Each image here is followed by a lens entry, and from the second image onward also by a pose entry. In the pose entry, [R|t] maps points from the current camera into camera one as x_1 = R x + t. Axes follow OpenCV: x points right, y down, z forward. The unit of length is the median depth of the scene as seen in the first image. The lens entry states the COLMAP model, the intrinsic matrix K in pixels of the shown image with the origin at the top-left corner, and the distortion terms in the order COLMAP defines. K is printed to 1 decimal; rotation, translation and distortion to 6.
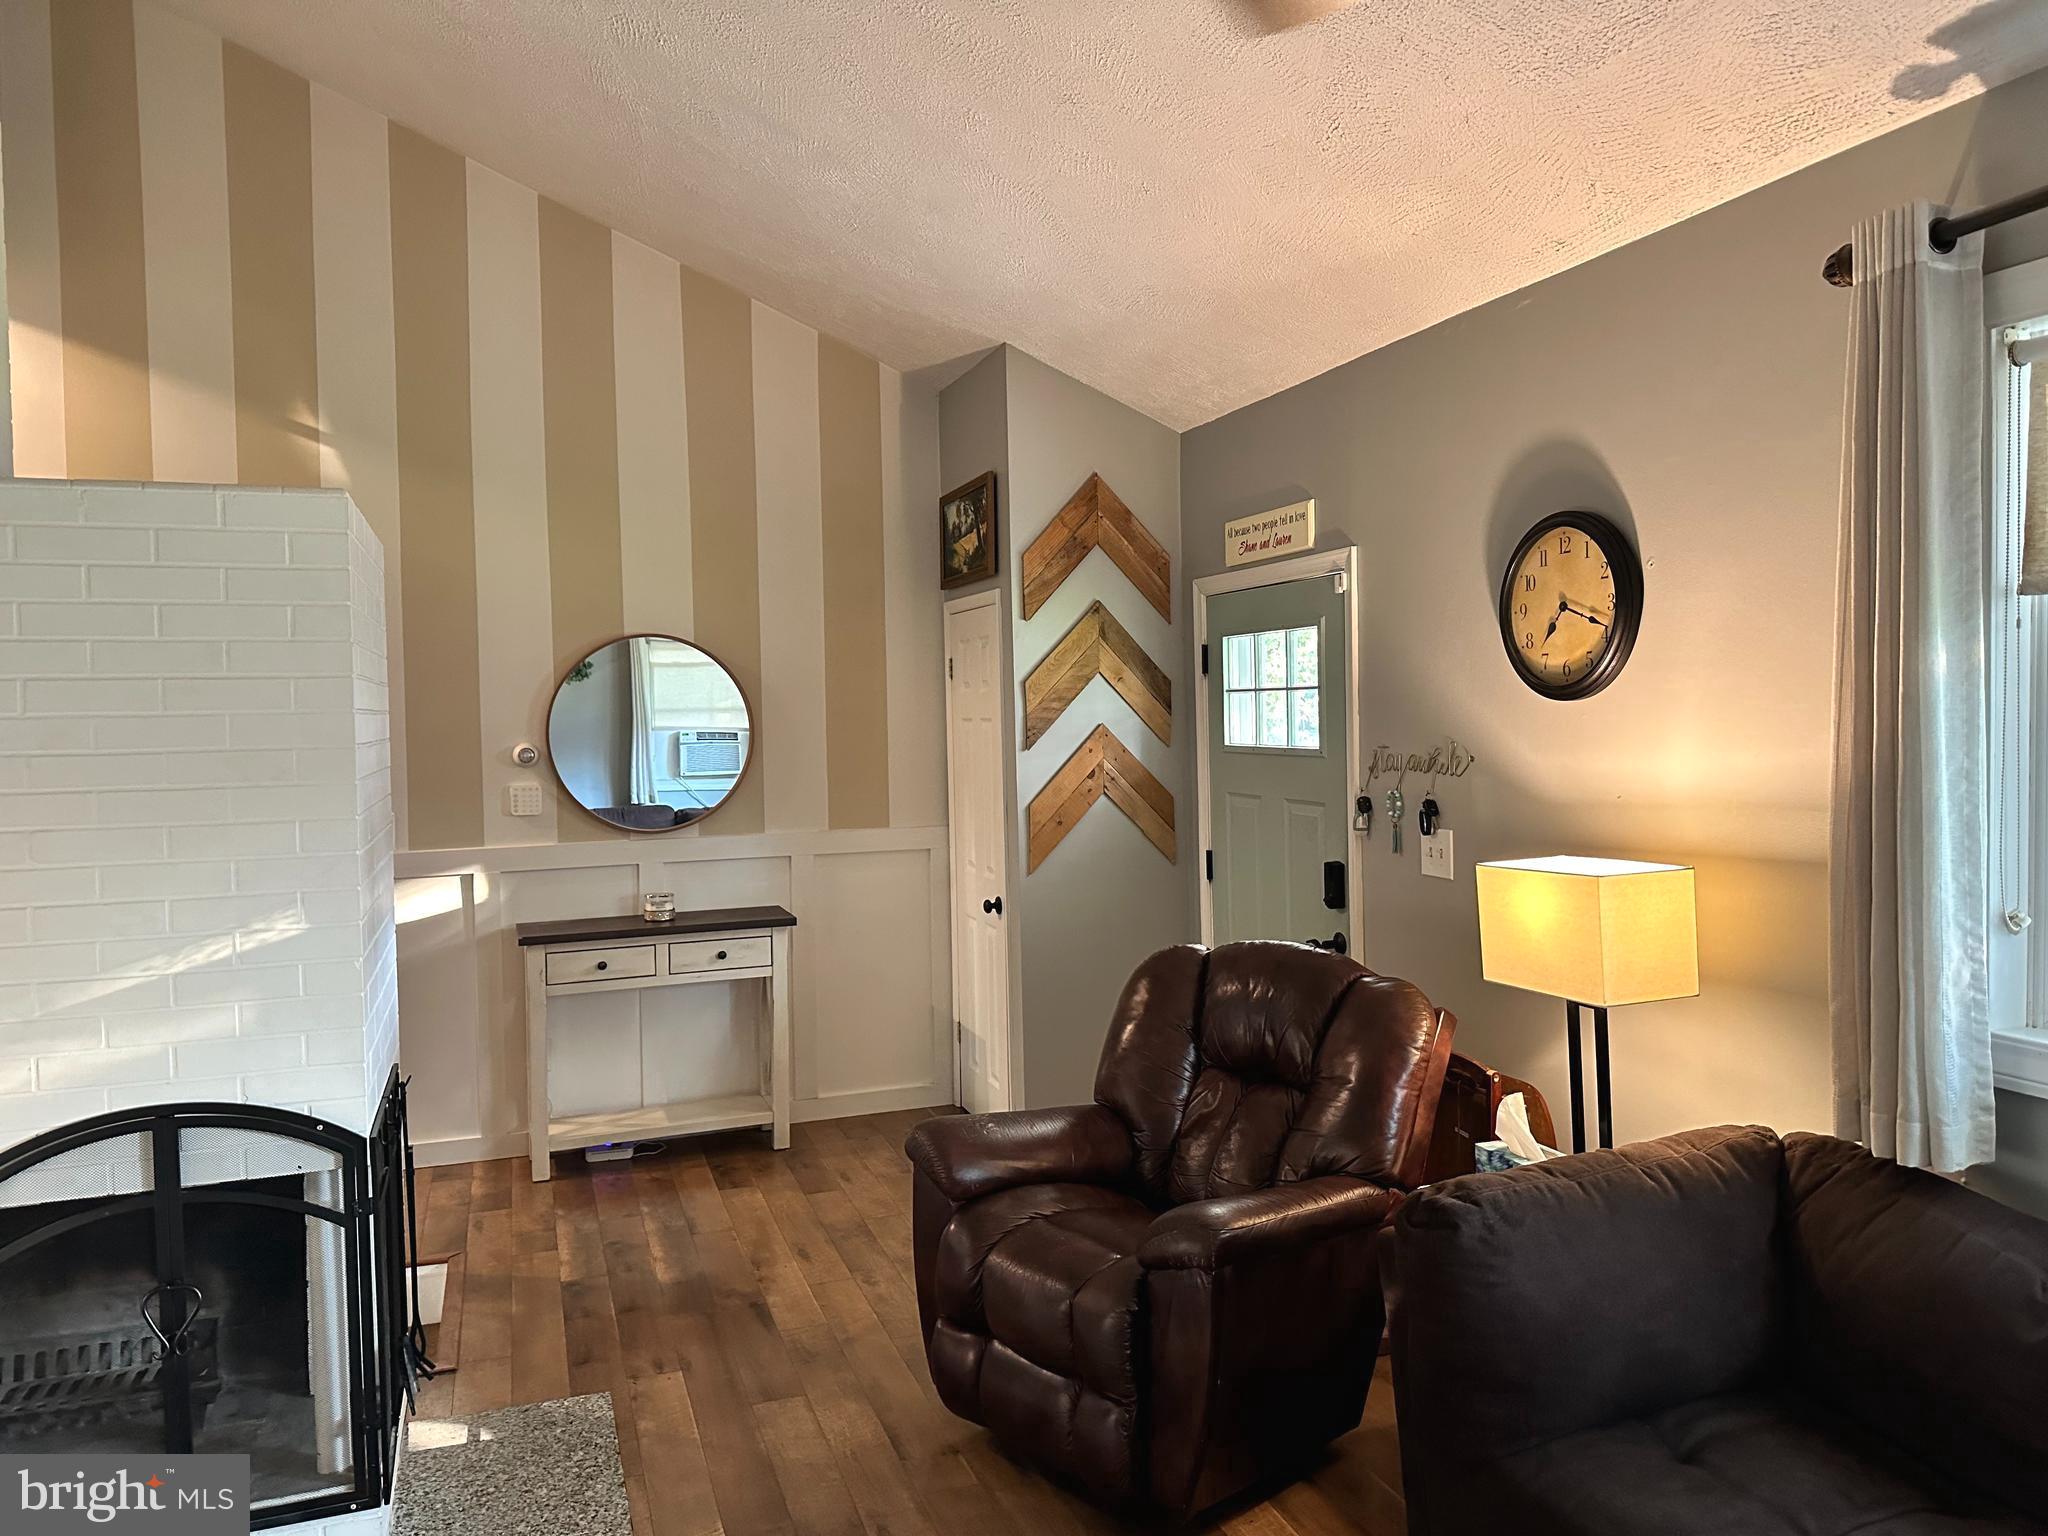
lens RADIAL K [[1460.6, 0, 1025.1], [0, 1460.6, 765.3], [0, 0, 1]] dist [0.071260, -0.085698]
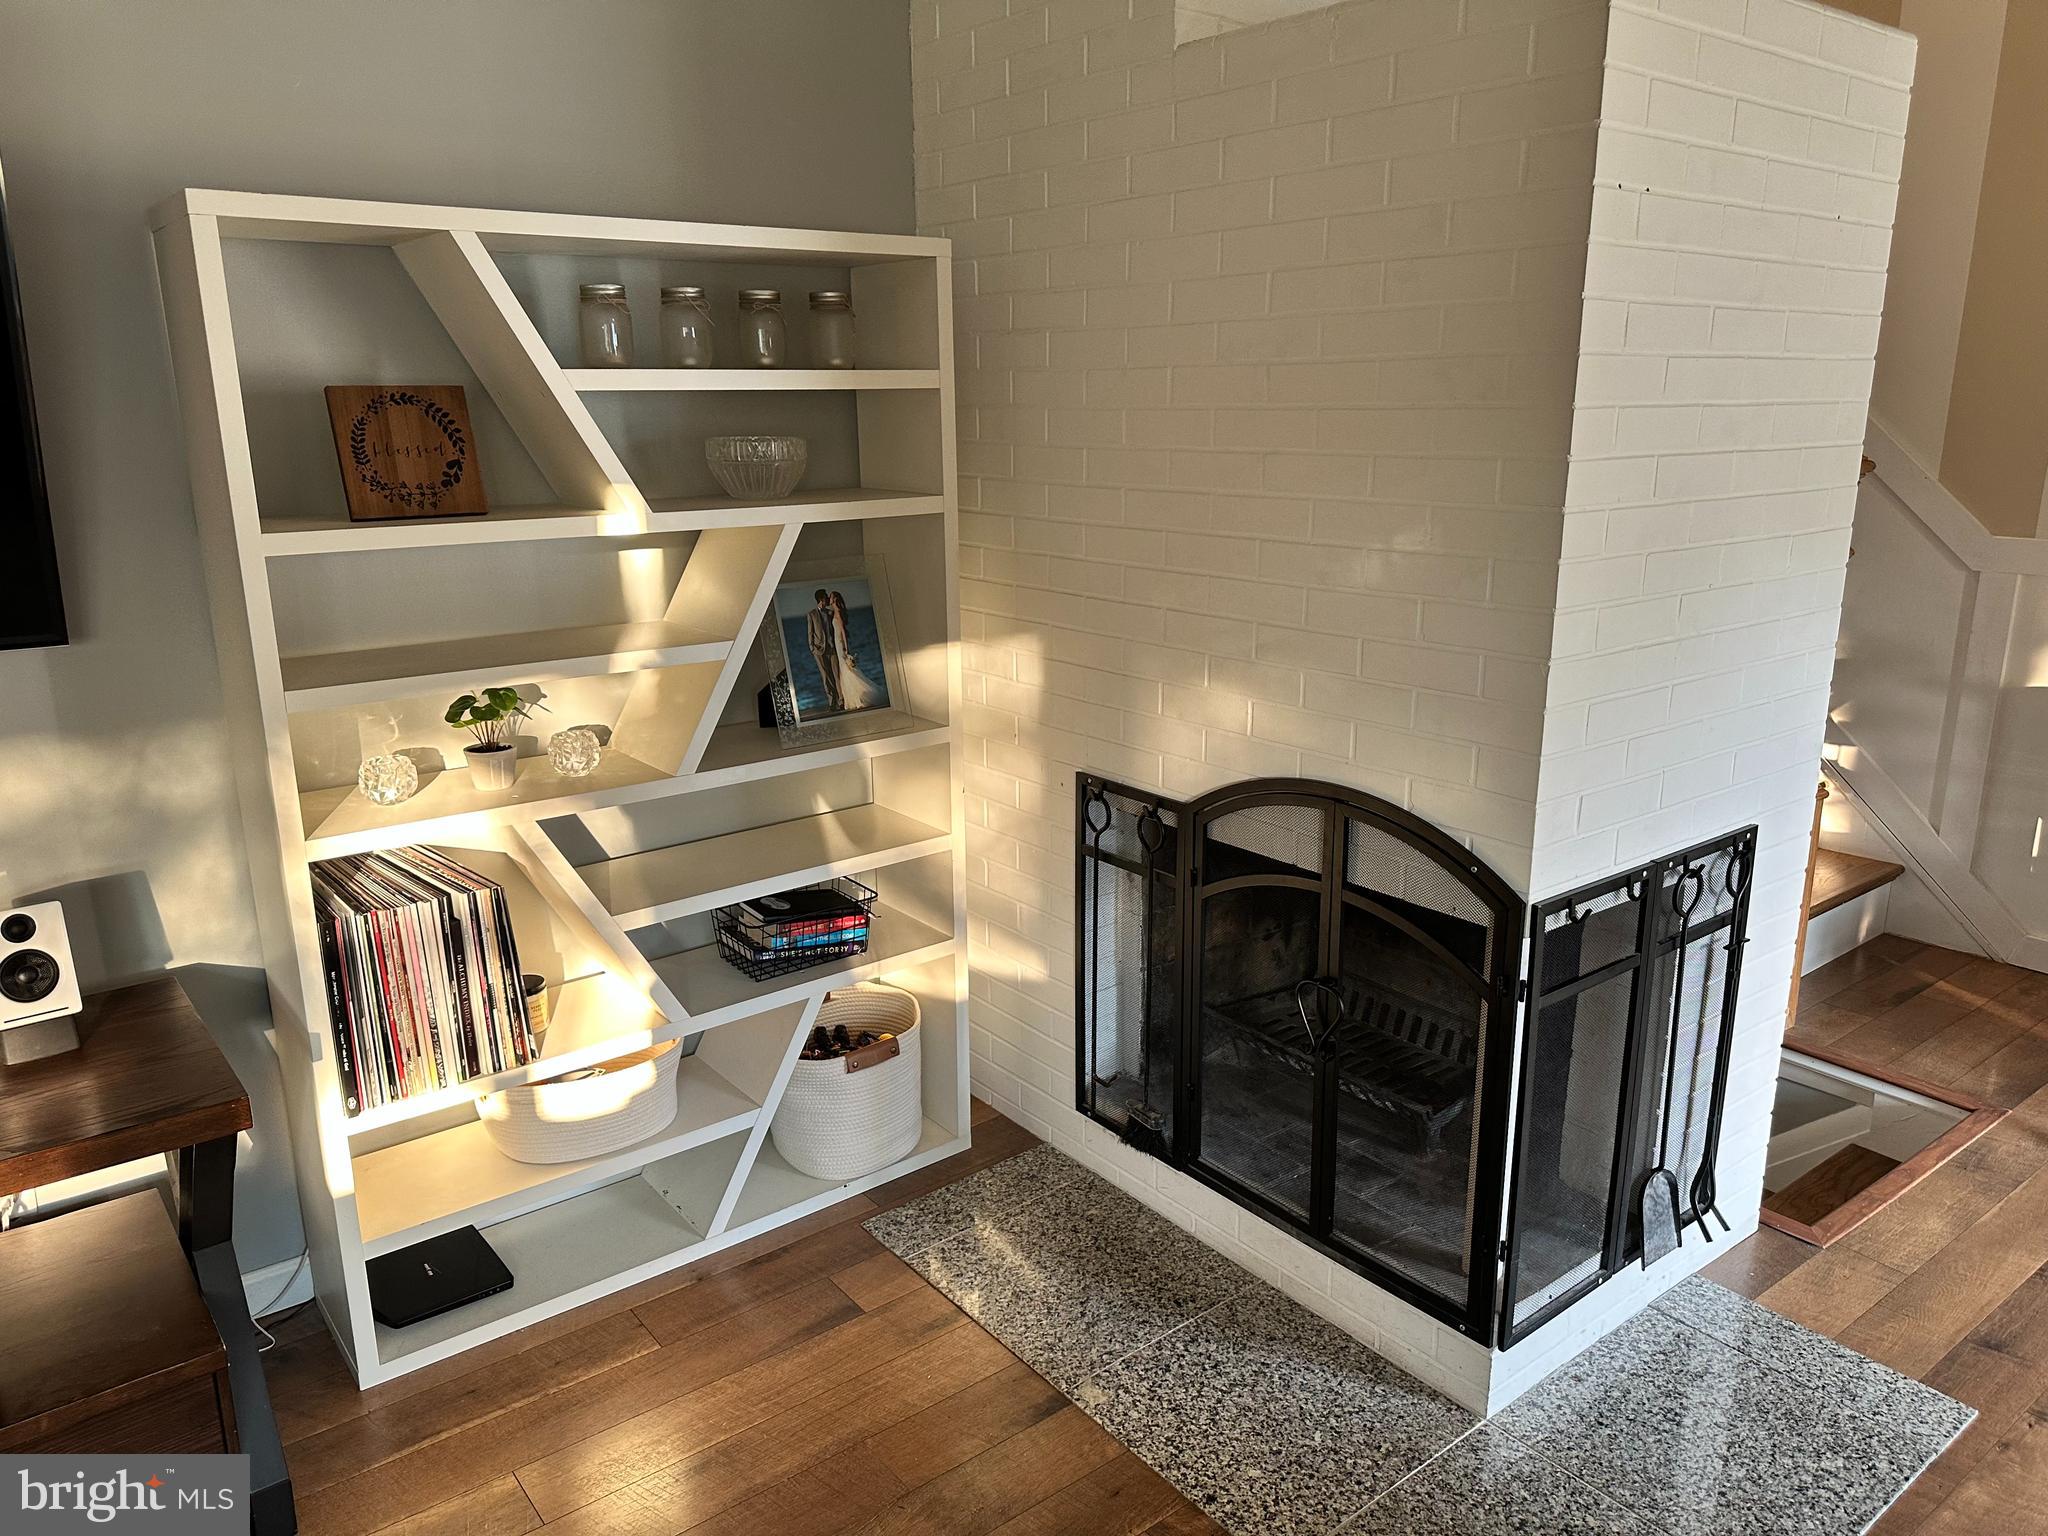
lens RADIAL K [[1460.6, 0, 1035.3], [0, 1460.6, 764.8], [0, 0, 1]] dist [0.071260, -0.085698]
pose [[0.310085, 0.256307, -0.915508, 0.144471], [-0.046377, 0.965905, 0.254708, 0.006840], [0.949577, -0.036522, 0.311400, 0.553665]]
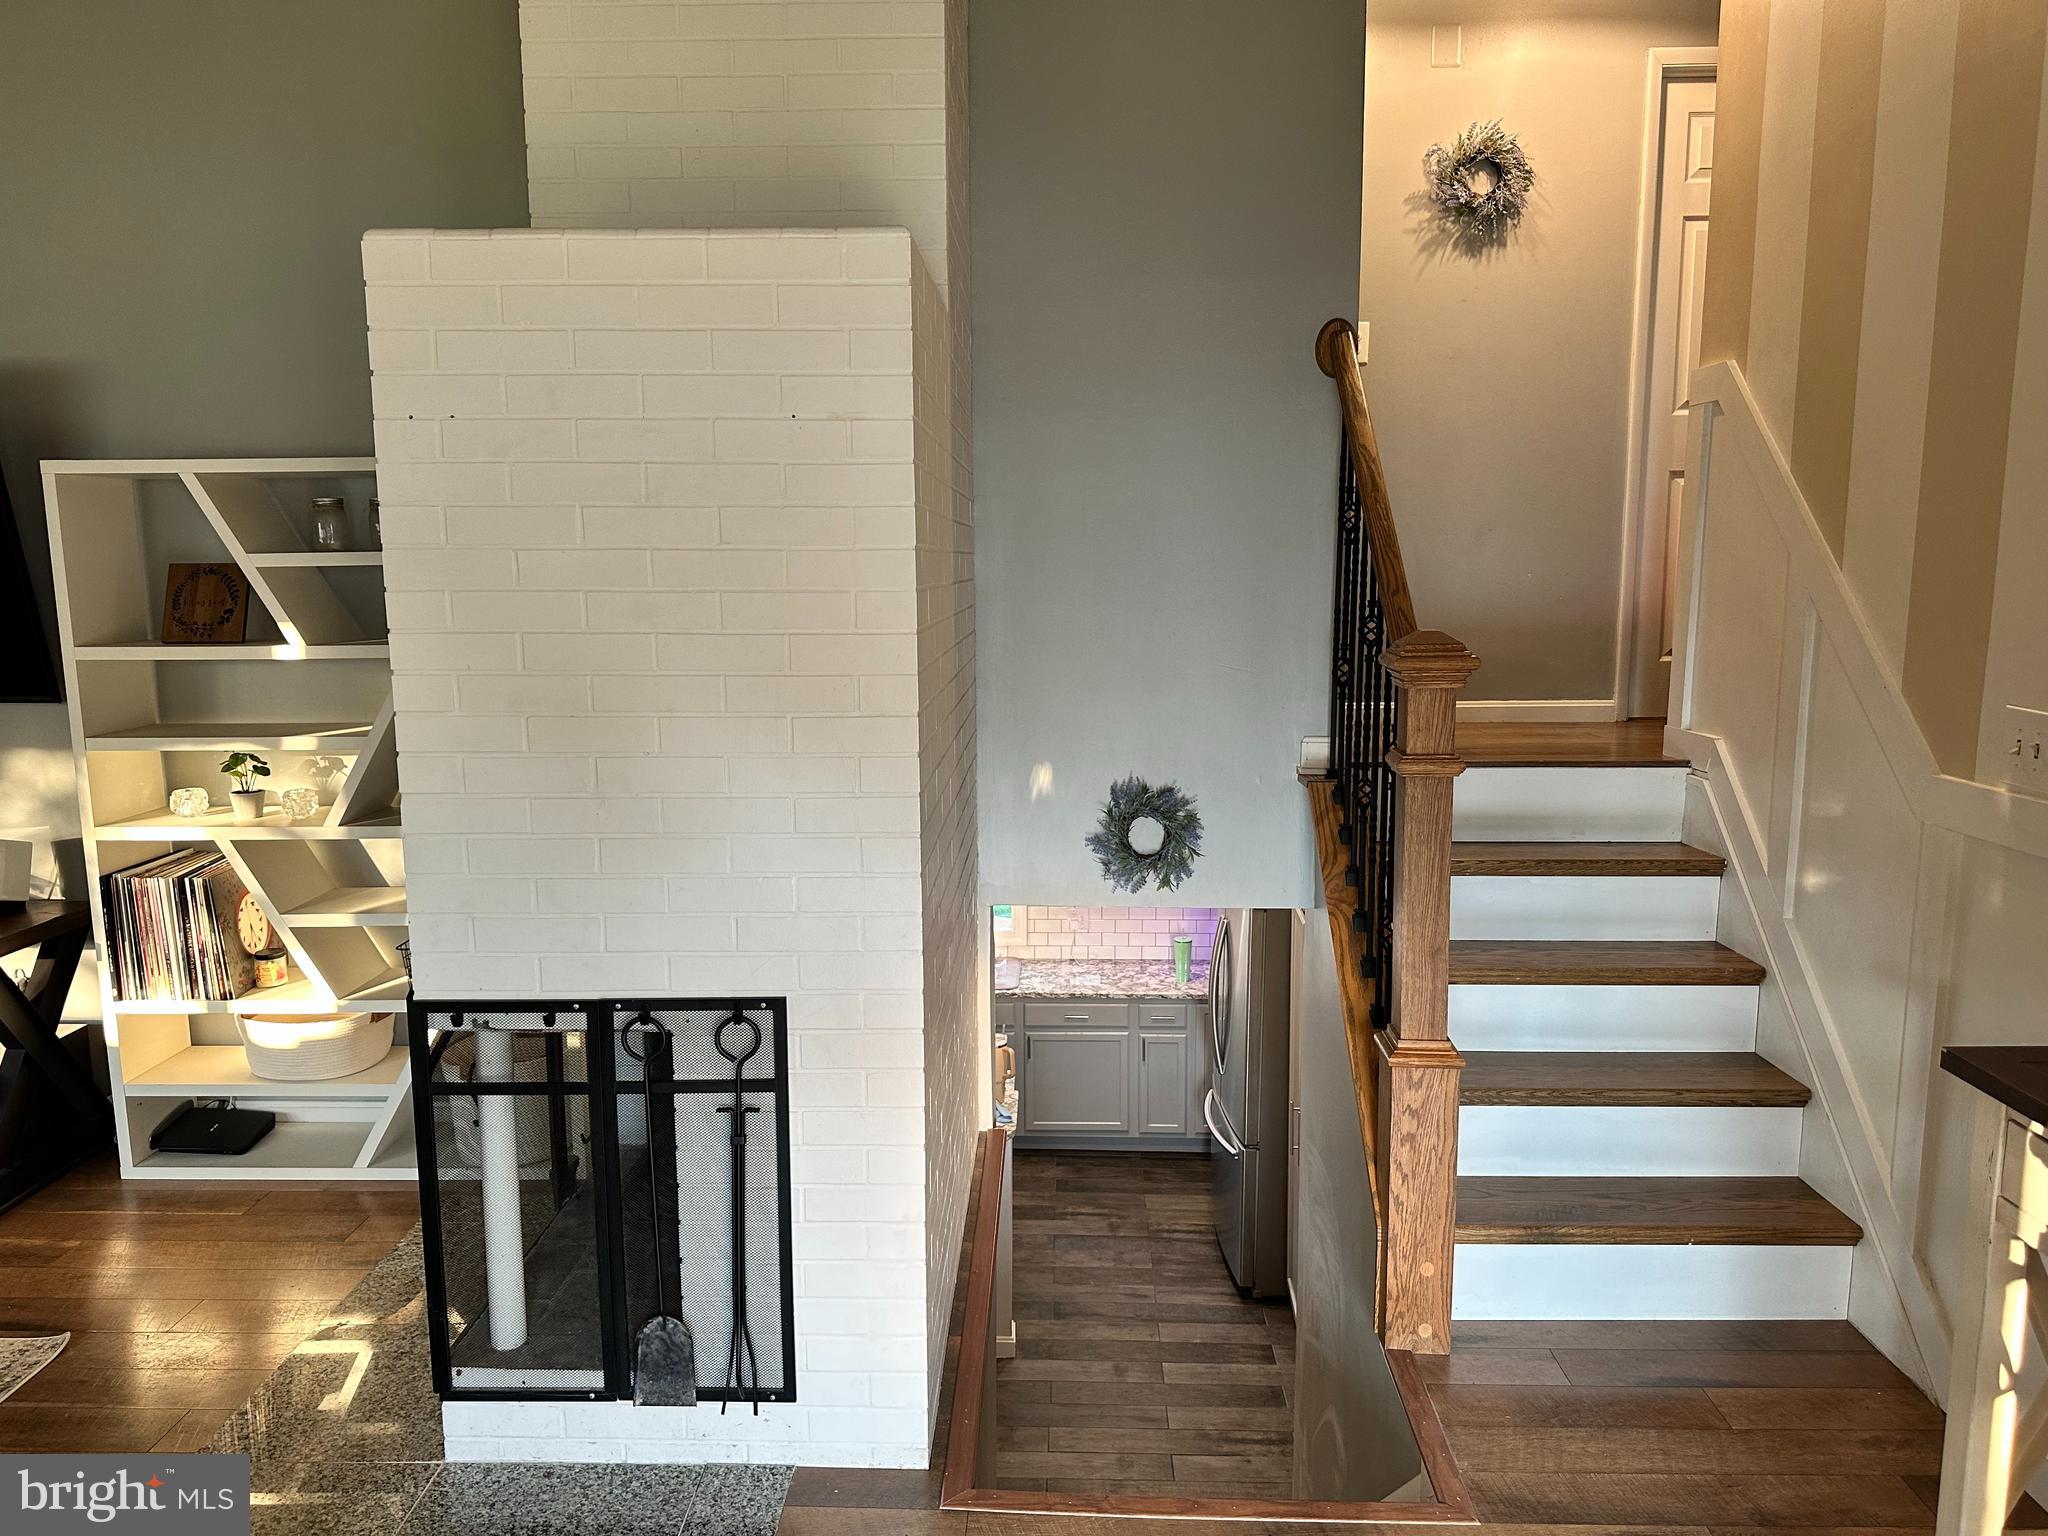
lens RADIAL K [[1460.6, 0, 1034.2], [0, 1460.6, 760.2], [0, 0, 1]] dist [0.071260, -0.085698]
pose [[-0.383224, 0.153936, -0.910738, 0.201000], [-0.021579, 0.984253, 0.175441, -0.051569], [0.923403, 0.086886, -0.373868, 1.774044]]
